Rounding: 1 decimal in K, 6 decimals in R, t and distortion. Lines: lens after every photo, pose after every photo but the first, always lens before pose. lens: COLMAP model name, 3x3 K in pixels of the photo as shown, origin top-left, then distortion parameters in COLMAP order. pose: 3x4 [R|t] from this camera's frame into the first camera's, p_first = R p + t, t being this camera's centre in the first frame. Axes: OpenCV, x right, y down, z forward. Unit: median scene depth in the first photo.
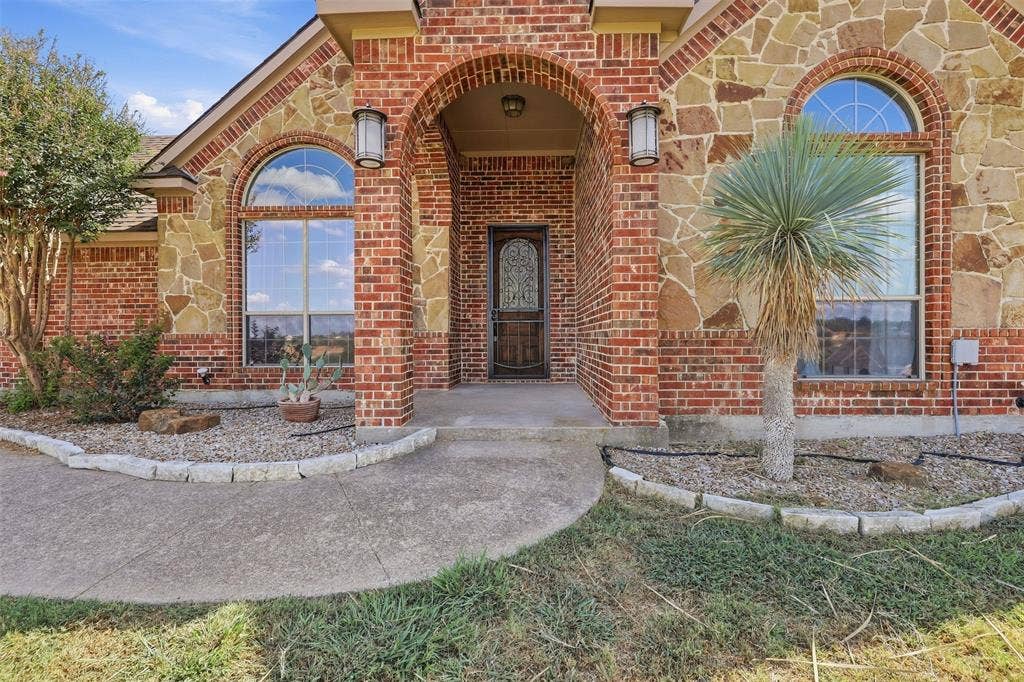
lens RADIAL K [[468.0, 0, 514.2], [0, 468.0, 339.5], [0, 0, 1]] dist [-0.002473, -0.000547]
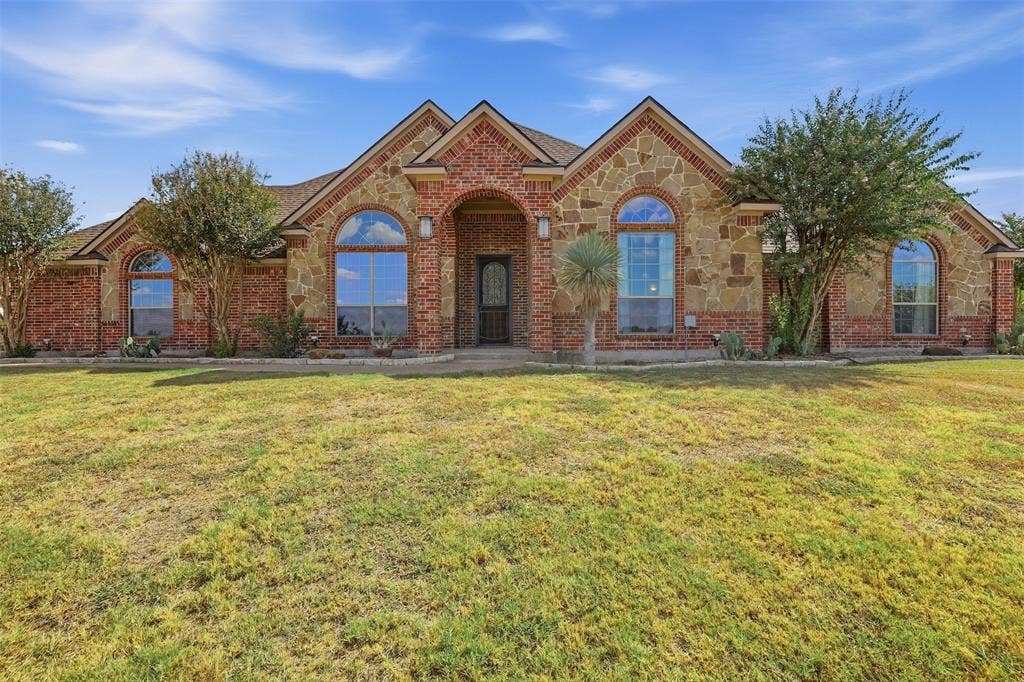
lens RADIAL K [[468.0, 0, 512.9], [0, 468.0, 341.8], [0, 0, 1]] dist [-0.002473, -0.000547]
pose [[0.999579, -0.000103, 0.029008, 0.048225], [0.000094, 1.000000, 0.000308, 0.122224], [-0.029008, -0.000305, 0.999579, -1.200857]]
